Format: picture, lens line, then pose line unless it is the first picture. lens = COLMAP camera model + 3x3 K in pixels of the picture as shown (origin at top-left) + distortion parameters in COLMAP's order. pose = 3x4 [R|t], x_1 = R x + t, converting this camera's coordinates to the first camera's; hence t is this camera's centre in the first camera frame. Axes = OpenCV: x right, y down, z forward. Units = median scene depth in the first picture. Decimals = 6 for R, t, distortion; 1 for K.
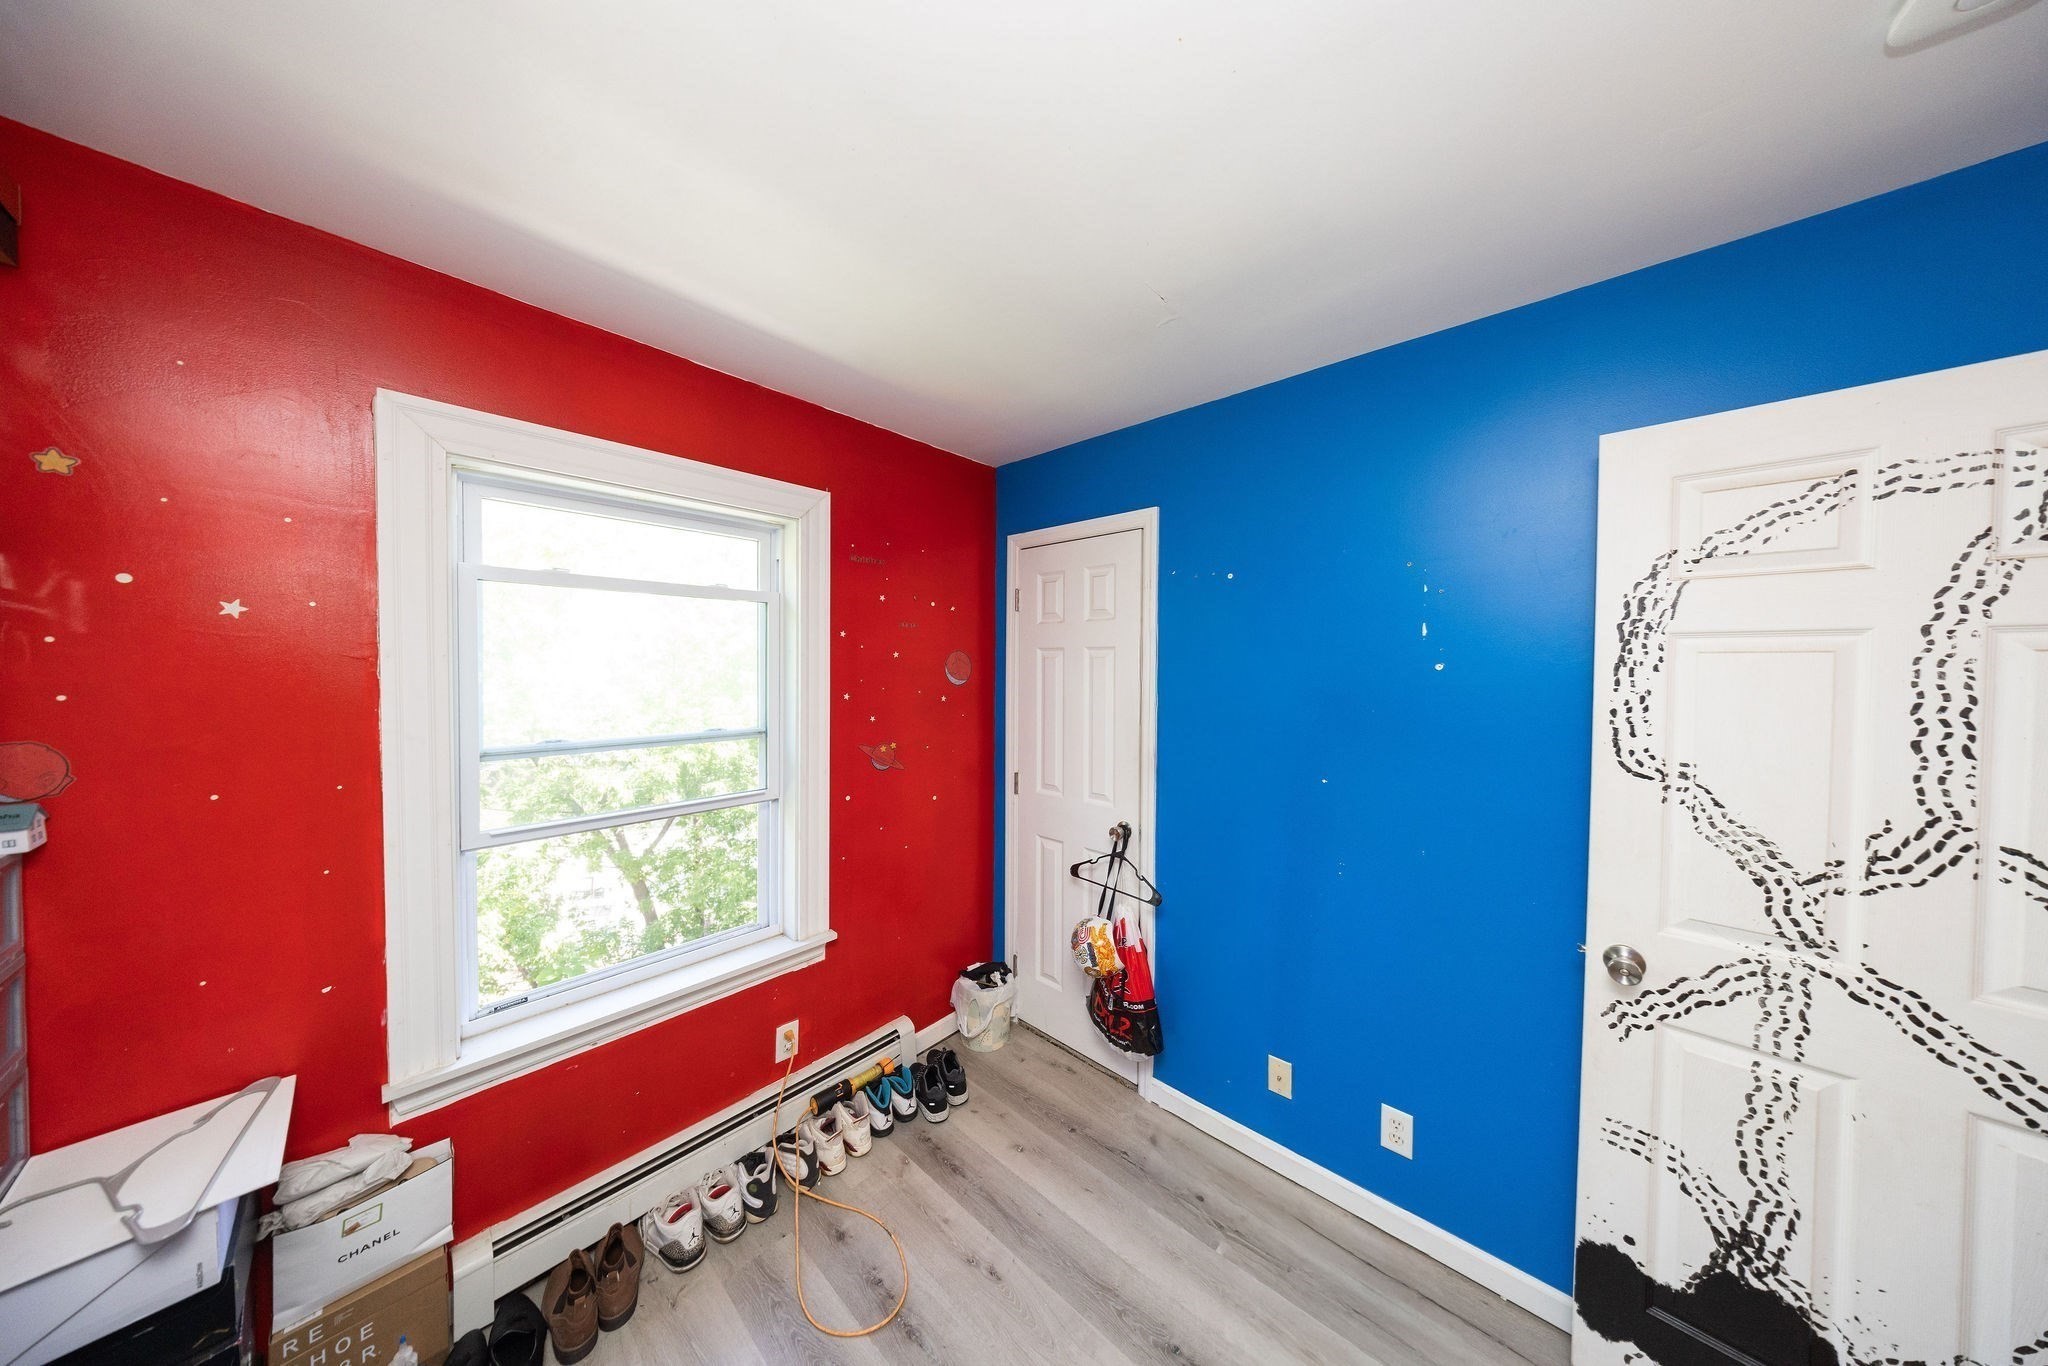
lens RADIAL K [[592.7, 0, 1031.7], [0, 592.7, 676.0], [0, 0, 1]] dist [-0.000368, 0.000024]
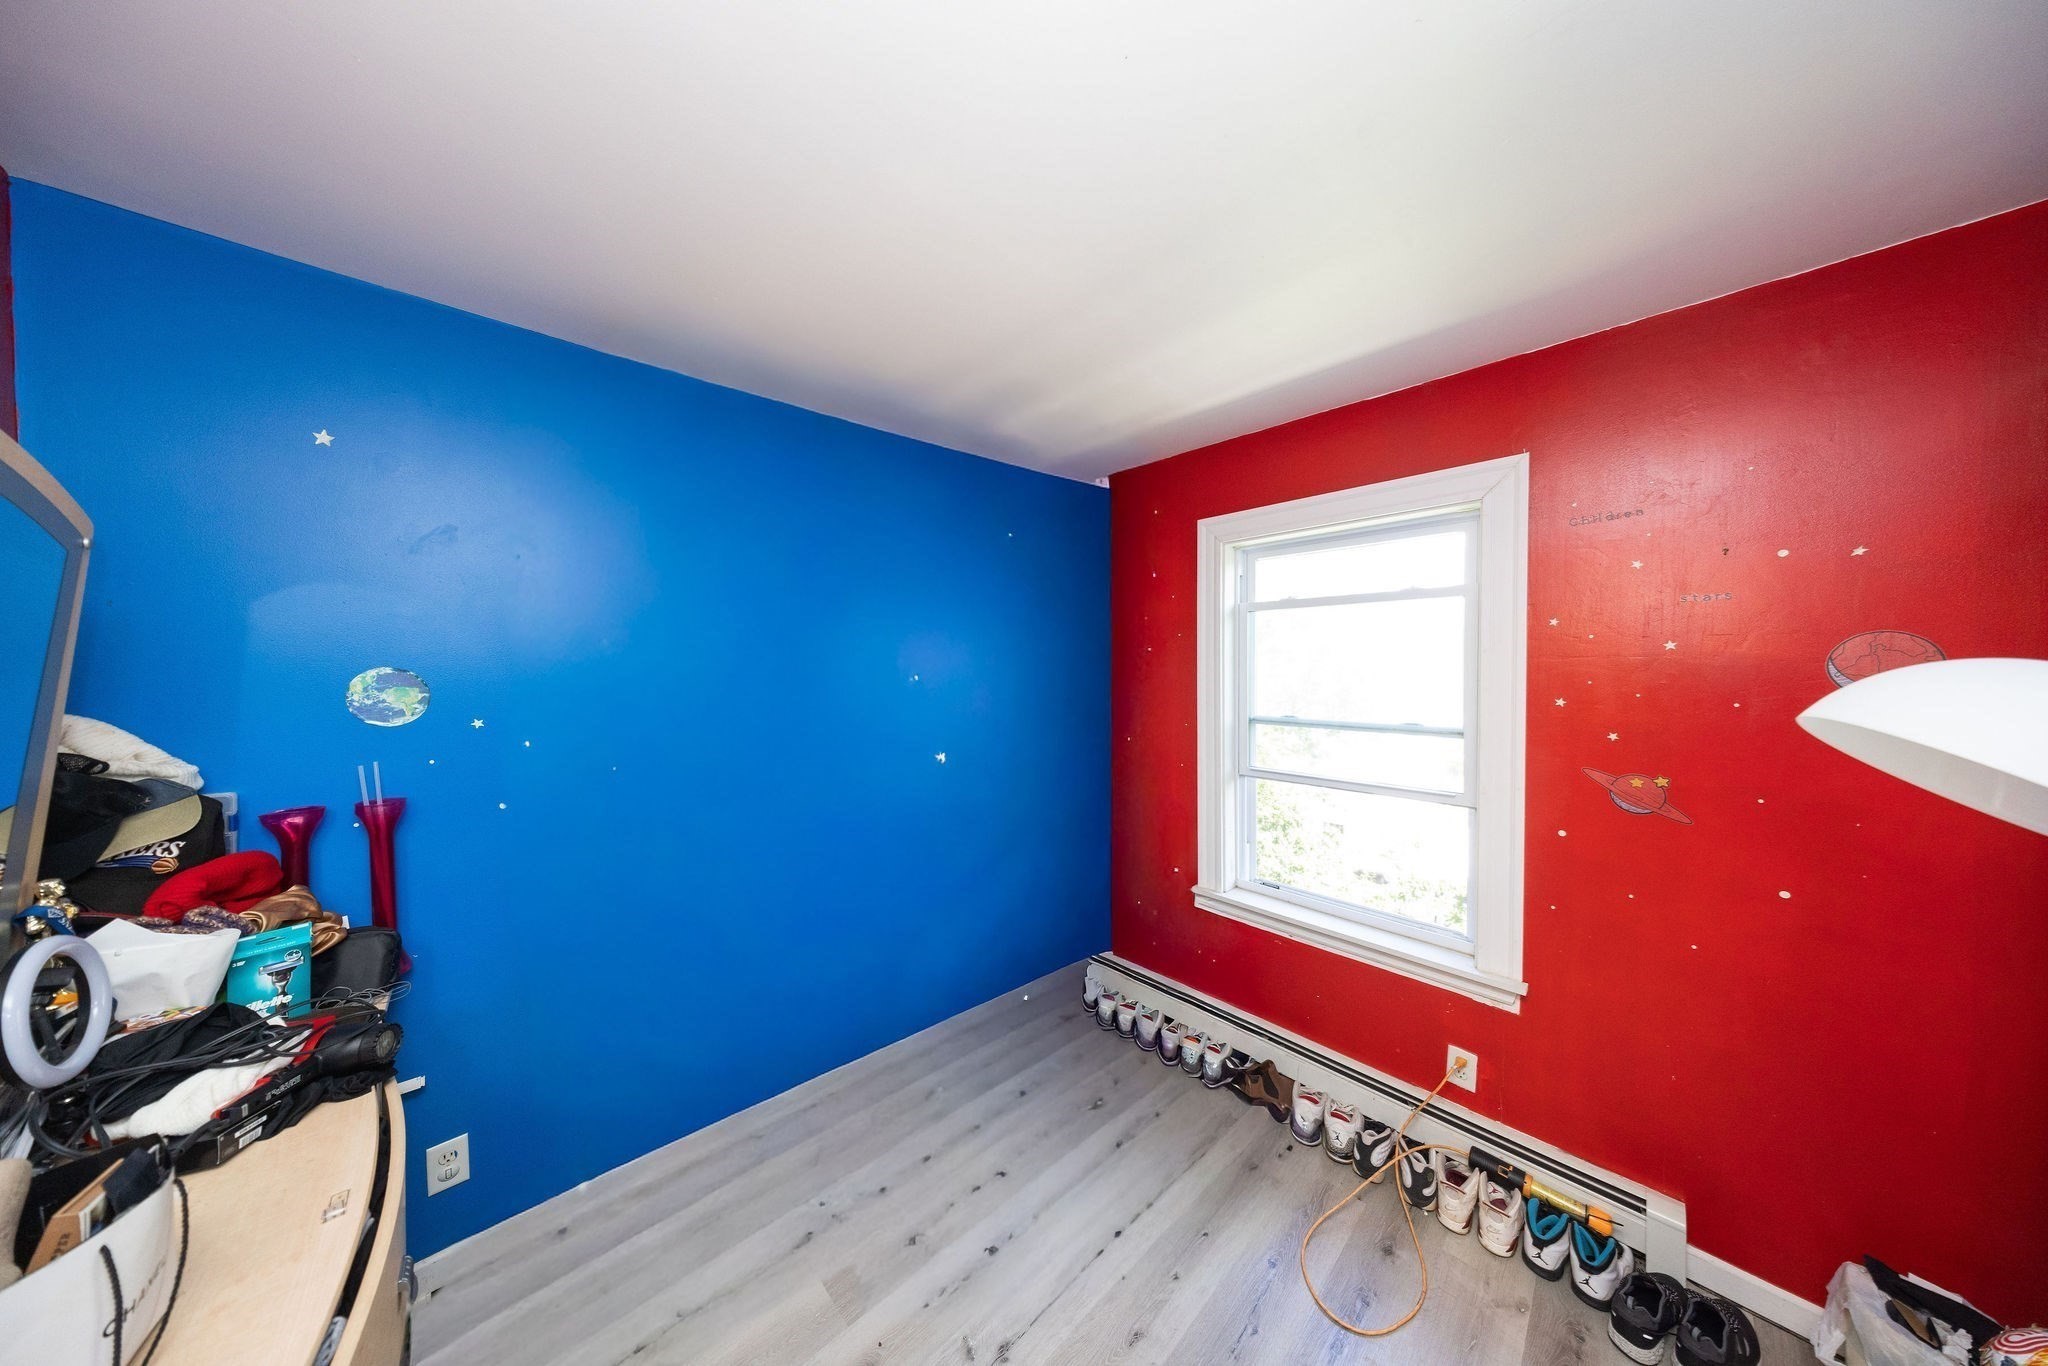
lens RADIAL K [[592.7, 0, 1031.7], [0, 592.7, 676.0], [0, 0, 1]] dist [-0.000368, 0.000024]
pose [[-0.061789, 0.016235, -0.997957, 0.558786], [-0.016875, 0.999708, 0.017308, -0.002170], [0.997947, 0.017910, -0.061497, 0.386718]]
